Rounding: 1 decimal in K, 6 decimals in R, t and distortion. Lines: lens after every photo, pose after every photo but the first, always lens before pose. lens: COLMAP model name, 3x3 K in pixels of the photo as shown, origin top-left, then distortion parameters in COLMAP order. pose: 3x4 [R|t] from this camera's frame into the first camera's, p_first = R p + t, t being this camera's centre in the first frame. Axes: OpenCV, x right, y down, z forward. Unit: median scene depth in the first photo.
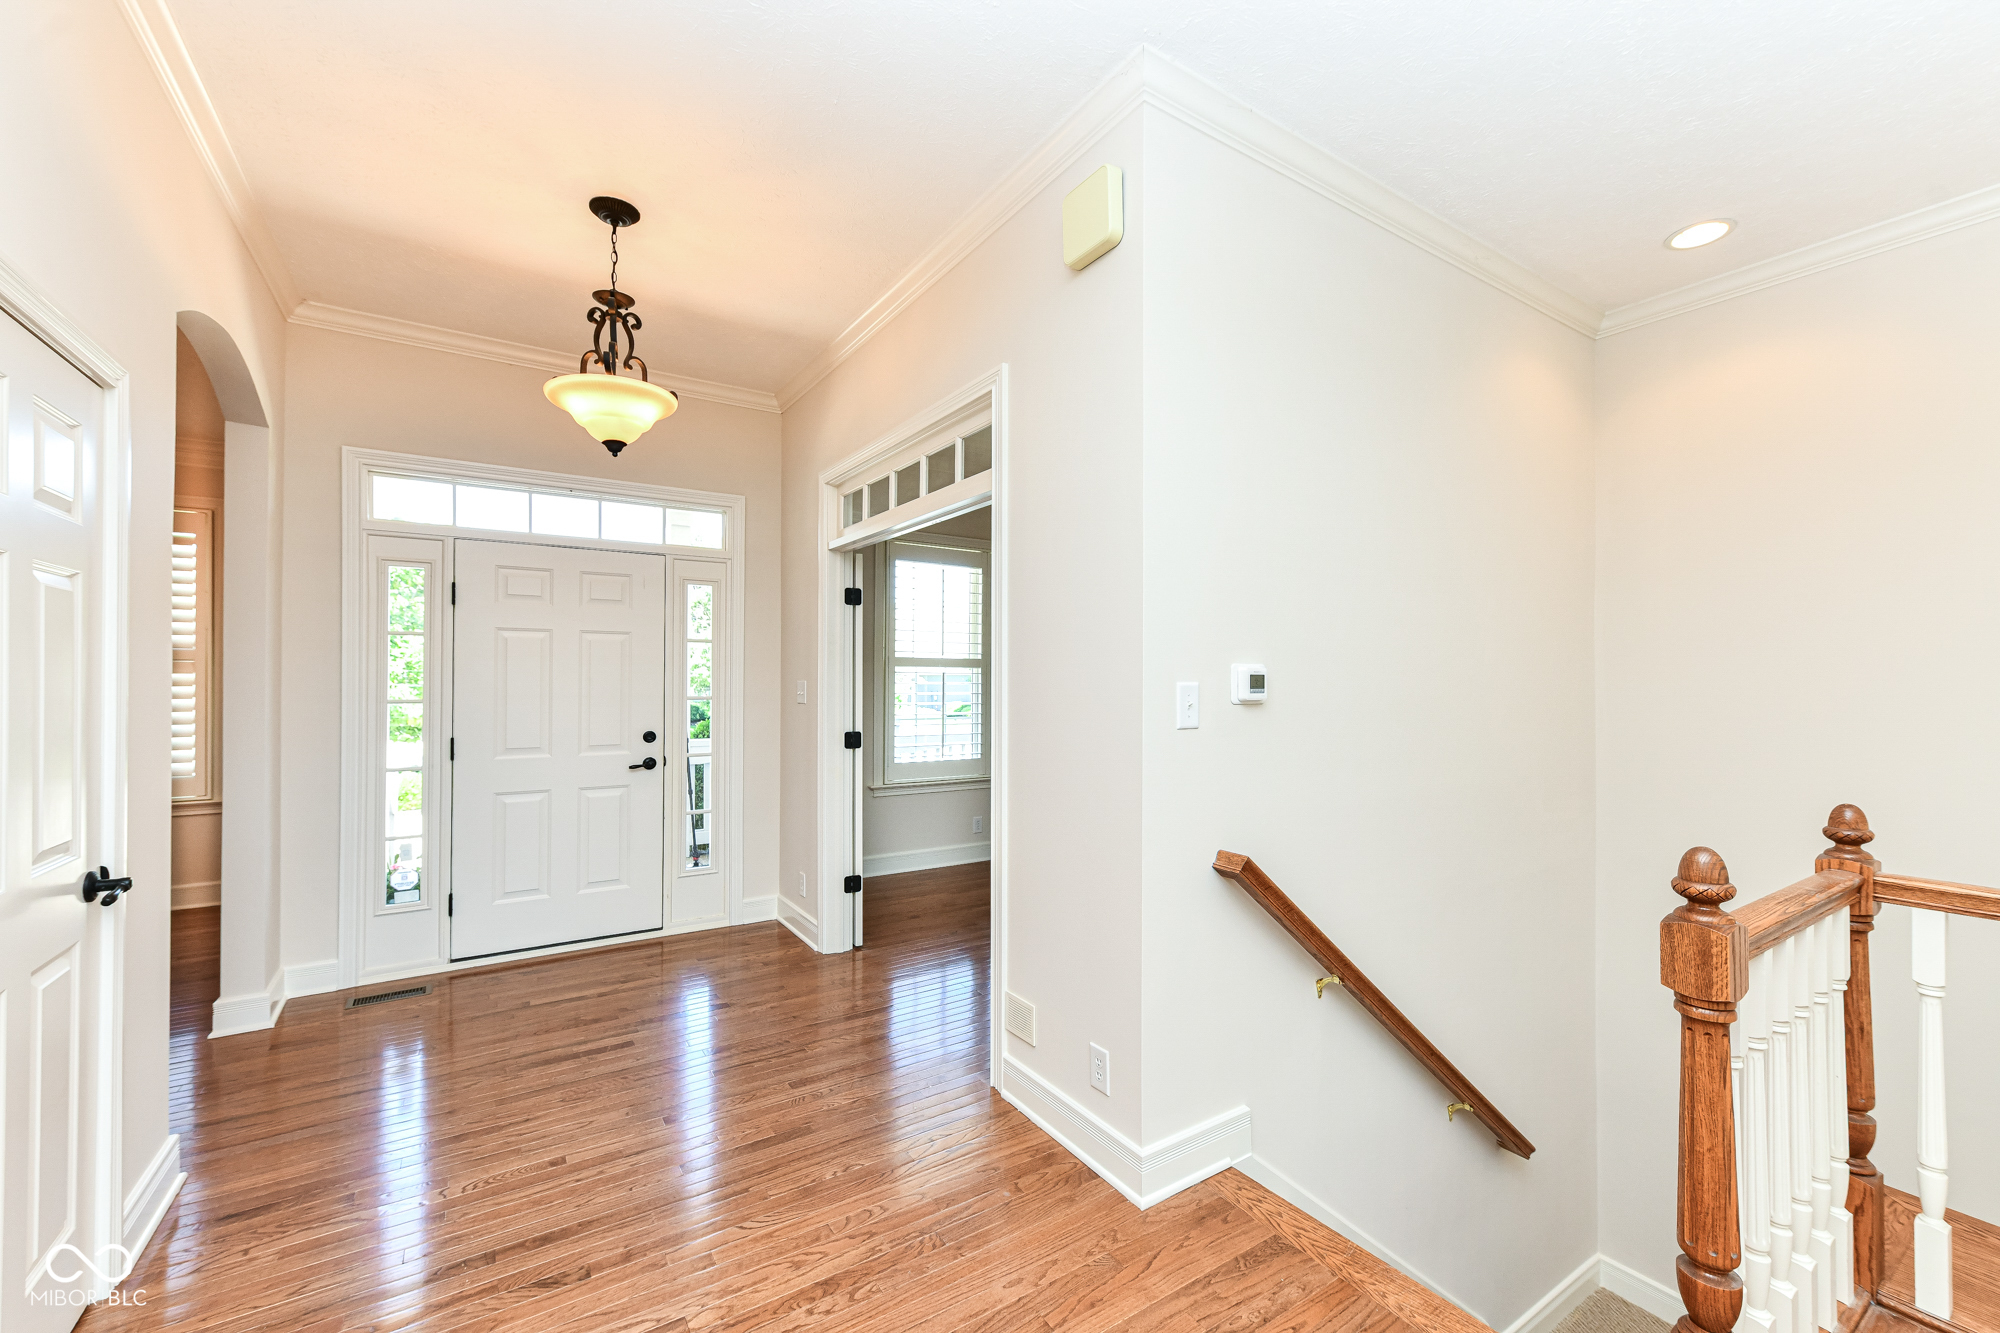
lens RADIAL K [[797.4, 0, 1000.3], [0, 797.4, 676.2], [0, 0, 1]] dist [0.005170, -0.000392]
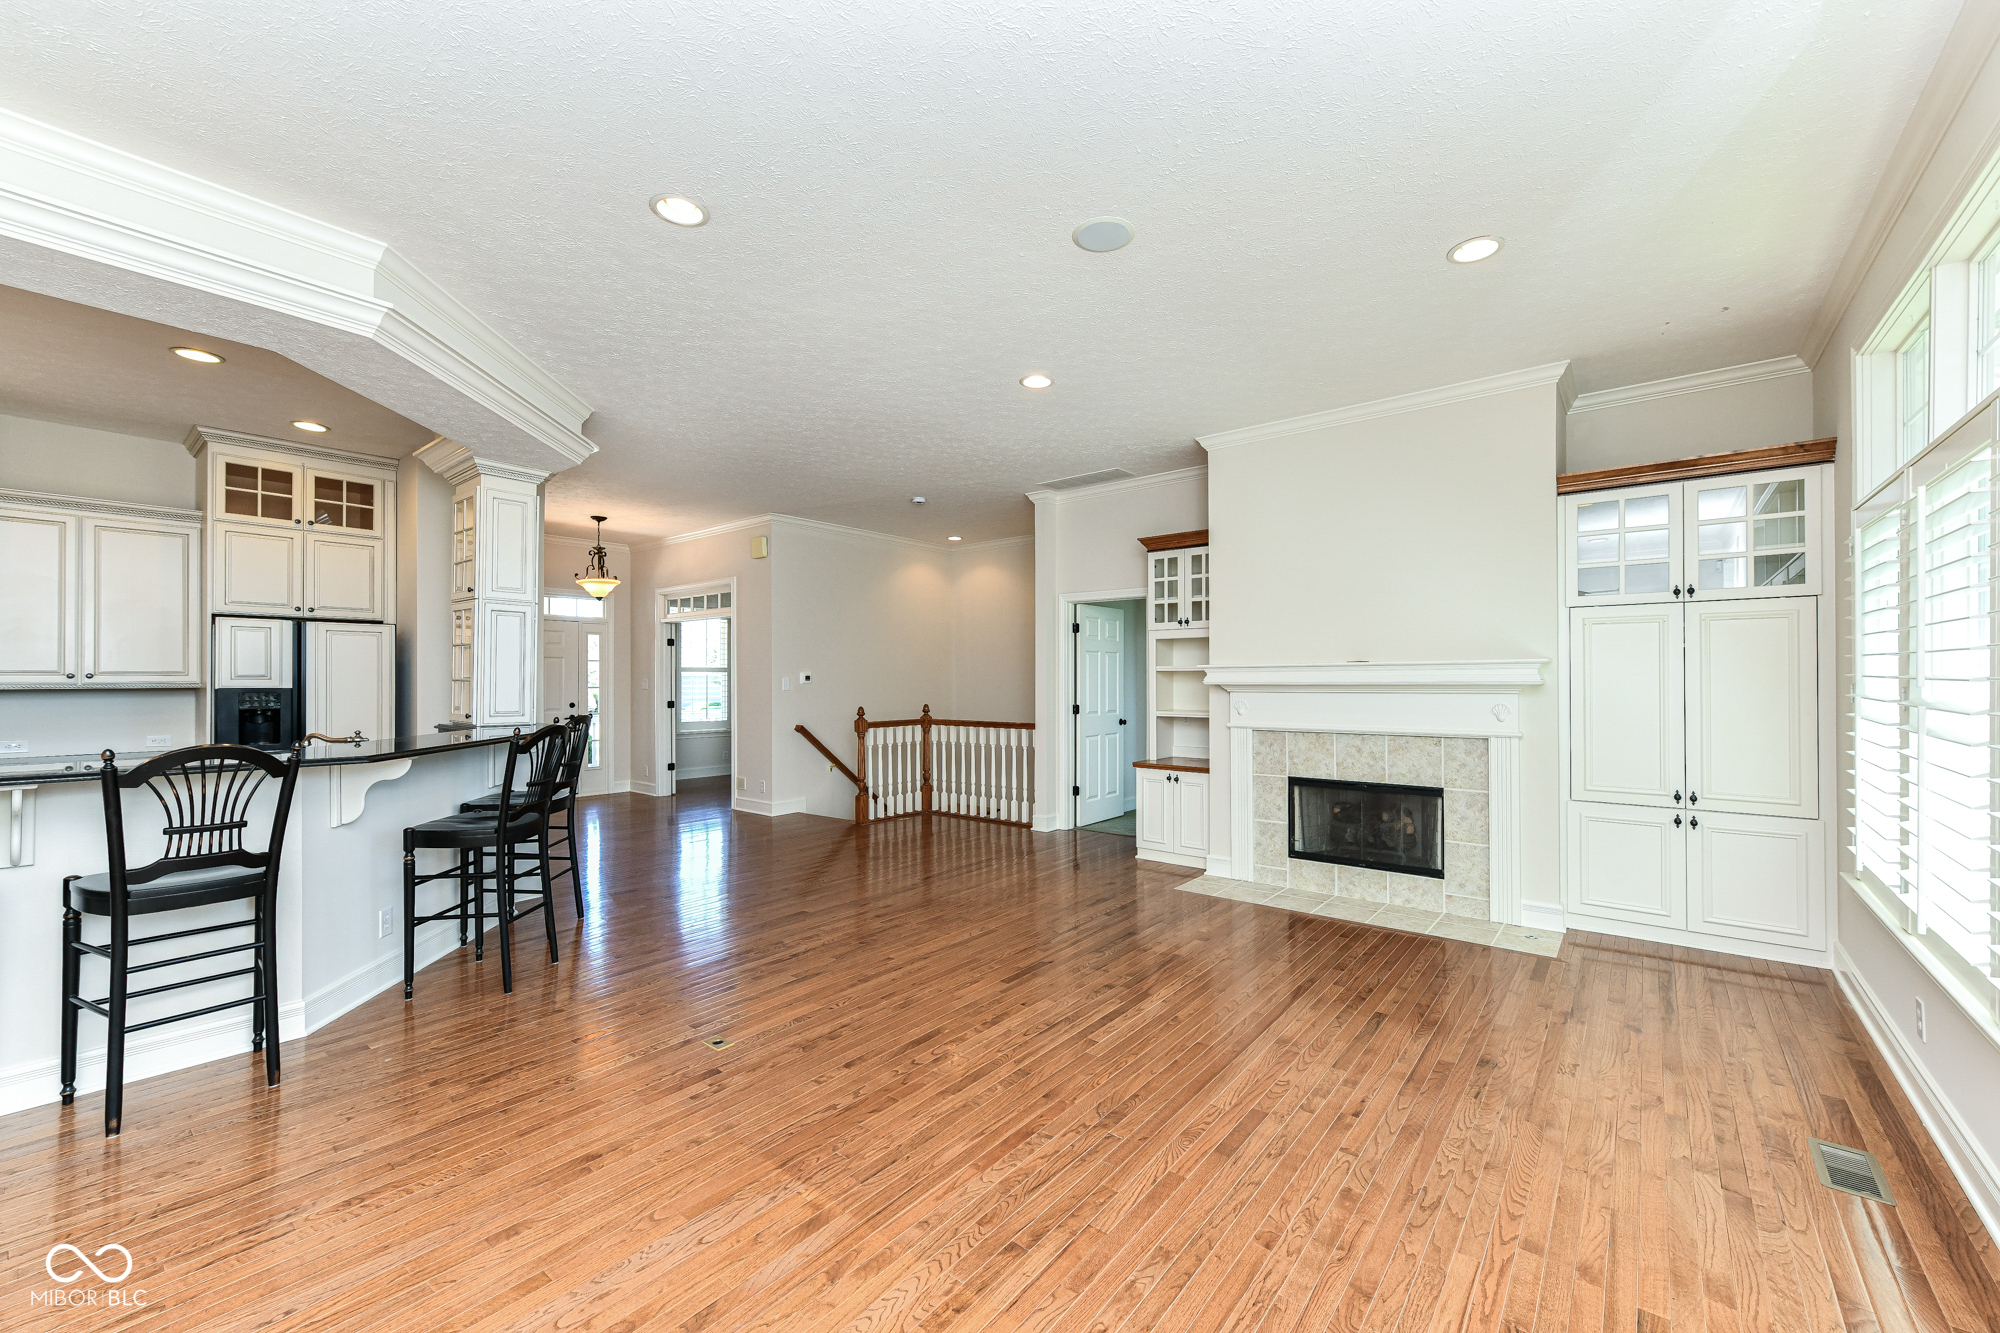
lens RADIAL K [[797.4, 0, 1001.7], [0, 797.4, 679.5], [0, 0, 1]] dist [0.005170, -0.000392]
pose [[0.953006, -0.006594, 0.302879, 0.031408], [0.004354, 0.999958, 0.008072, -0.007504], [-0.302920, -0.006374, 0.952995, -1.505060]]
